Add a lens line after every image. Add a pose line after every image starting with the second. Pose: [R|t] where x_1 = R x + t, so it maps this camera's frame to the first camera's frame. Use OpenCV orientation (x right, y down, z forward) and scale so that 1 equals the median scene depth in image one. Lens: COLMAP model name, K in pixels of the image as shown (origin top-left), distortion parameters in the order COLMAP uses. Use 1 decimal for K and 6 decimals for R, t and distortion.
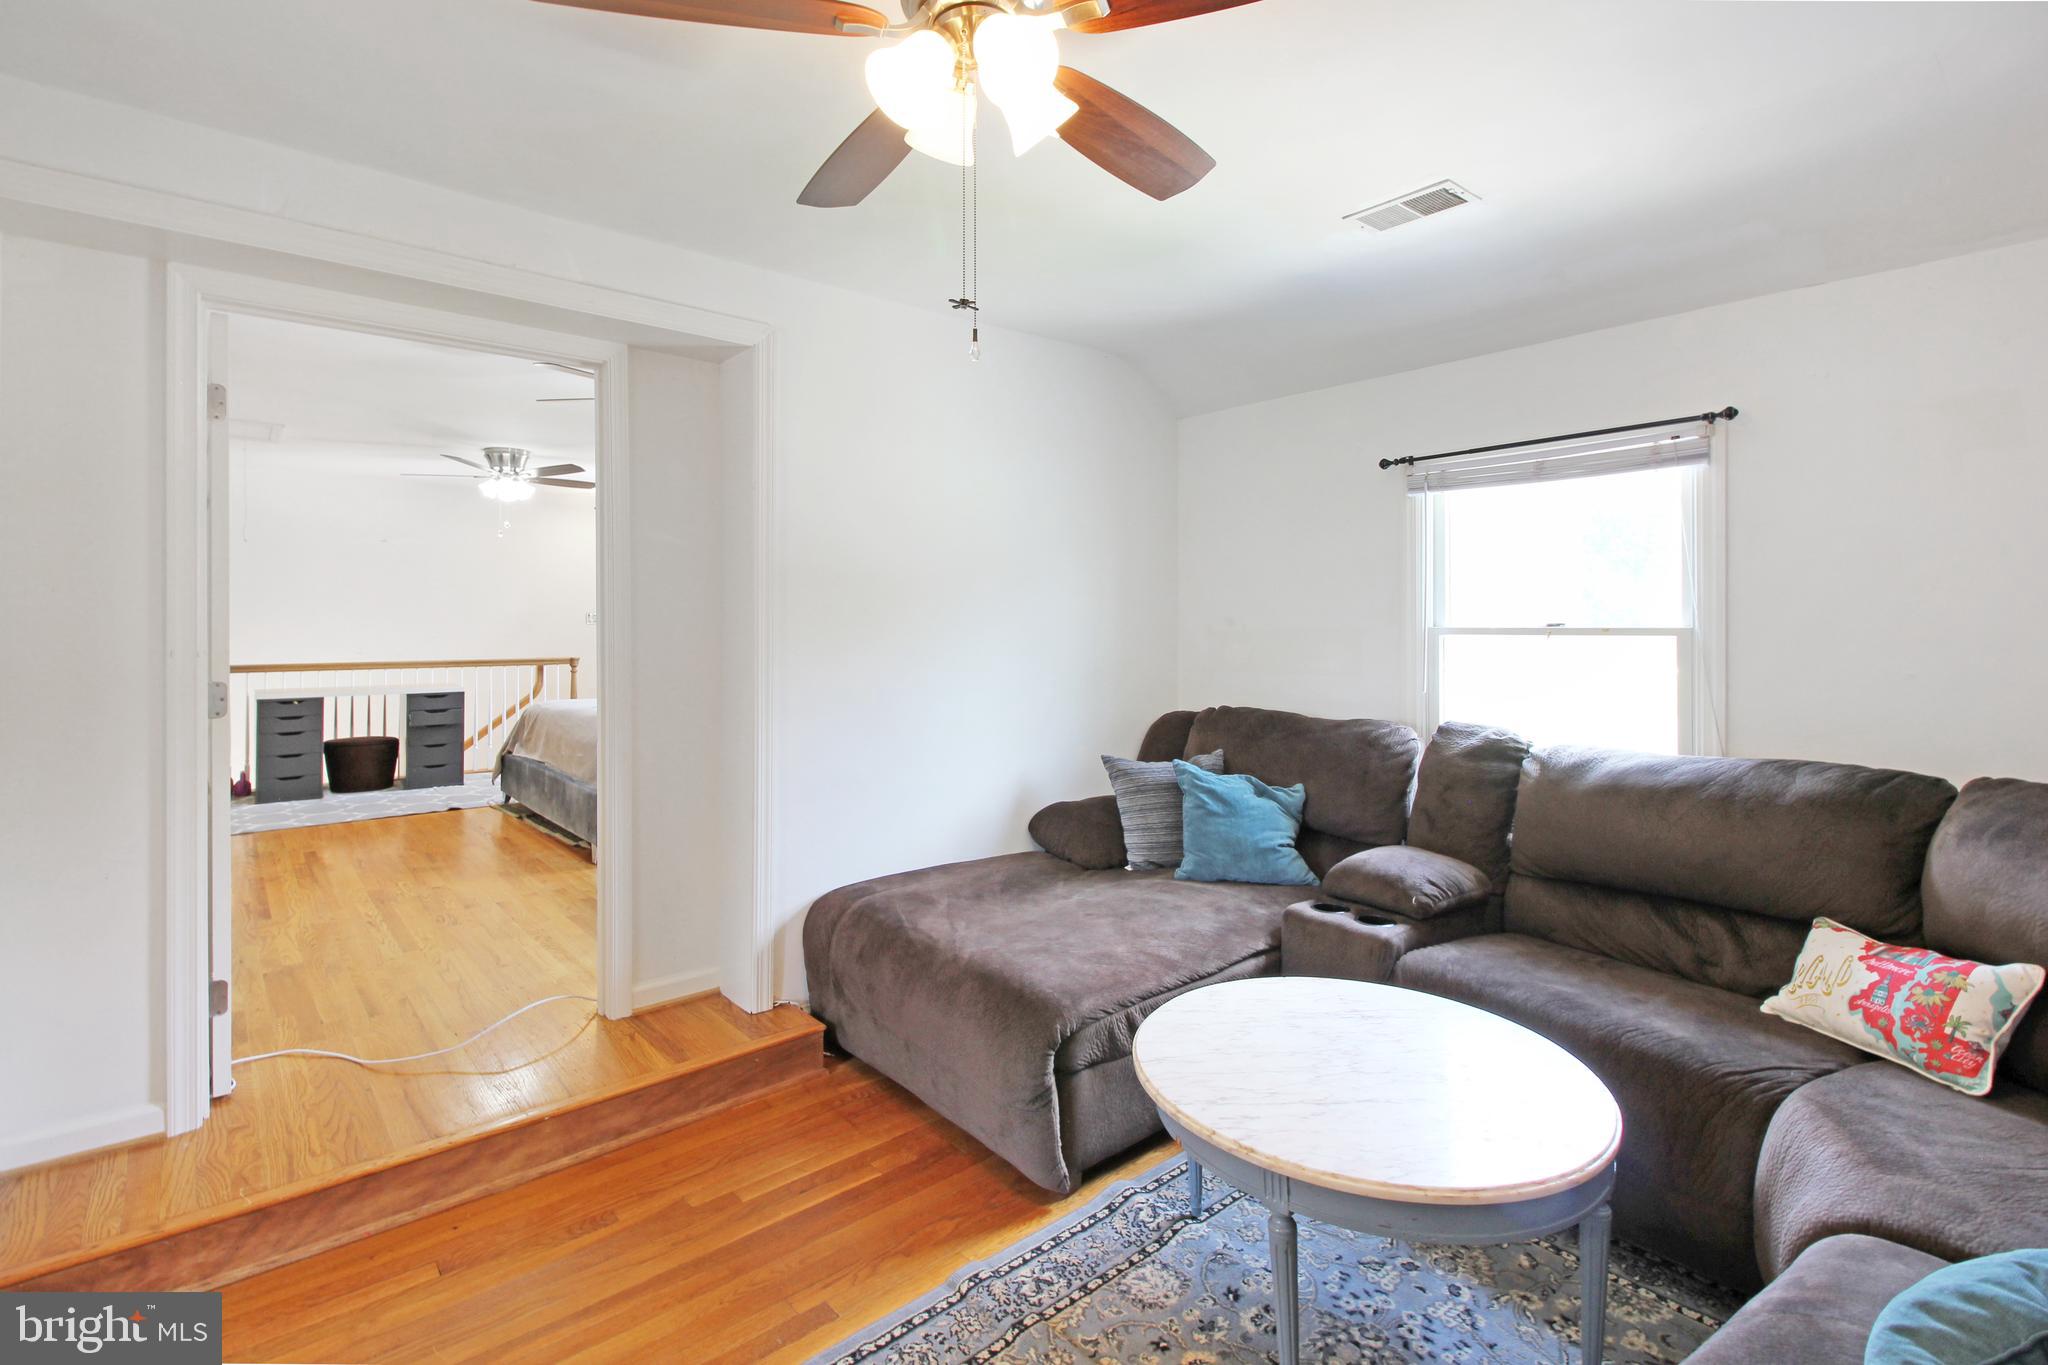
lens RADIAL K [[938.9, 0, 990.0], [0, 938.9, 613.9], [0, 0, 1]] dist [-0.001199, -0.000183]
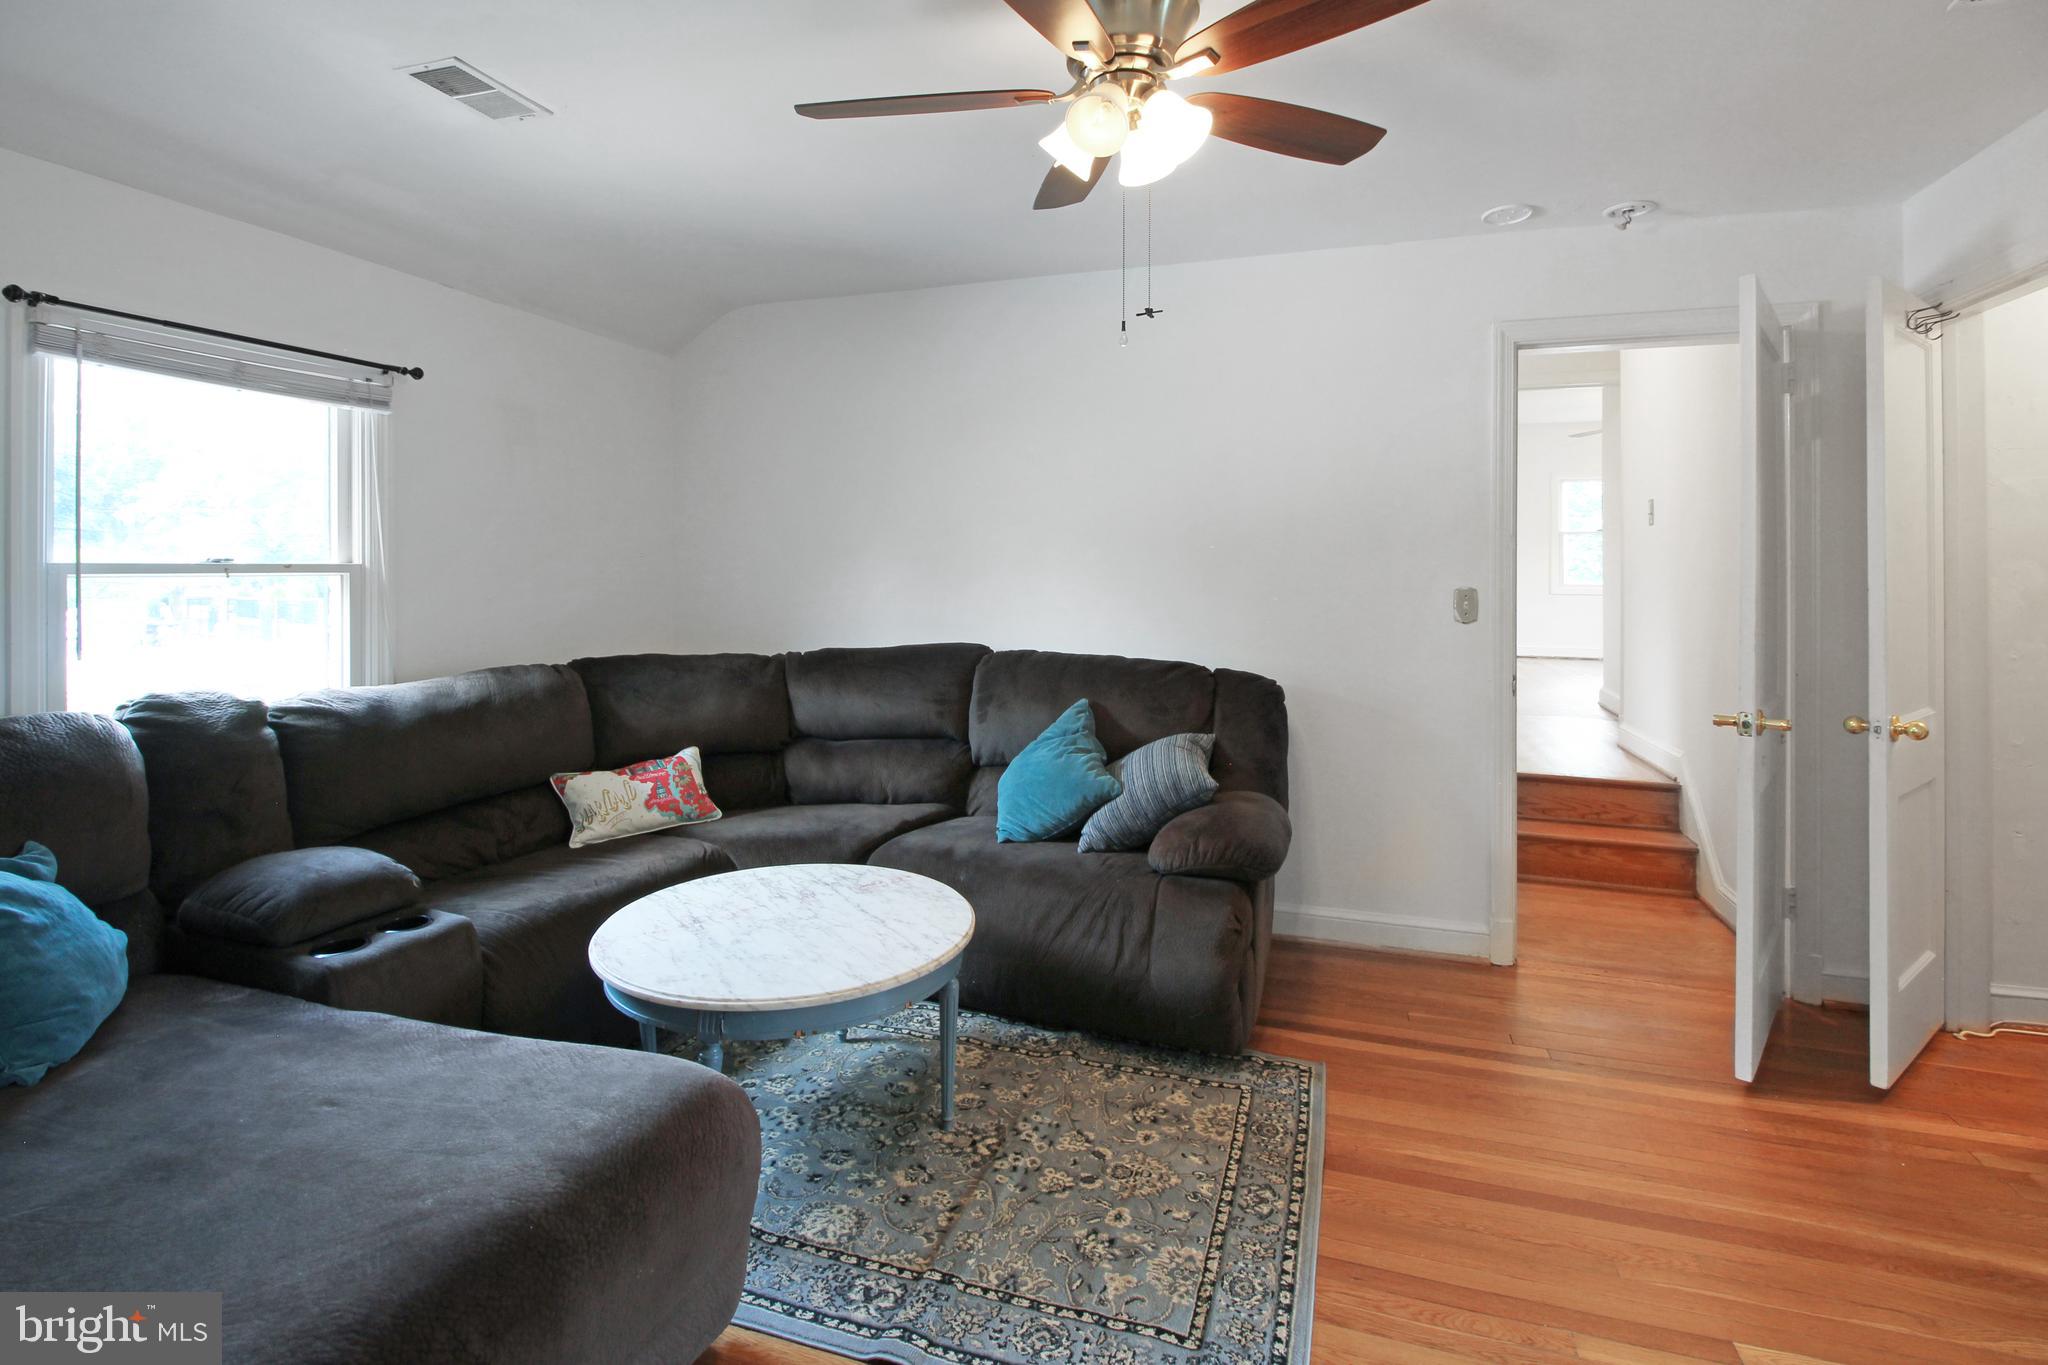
lens RADIAL K [[938.9, 0, 1034.1], [0, 938.9, 578.5], [0, 0, 1]] dist [-0.001199, -0.000183]
pose [[-0.526082, -0.013761, 0.850322, -0.750709], [-0.013765, 0.999876, 0.007665, 0.017581], [-0.850322, -0.007672, -0.526206, 1.292580]]
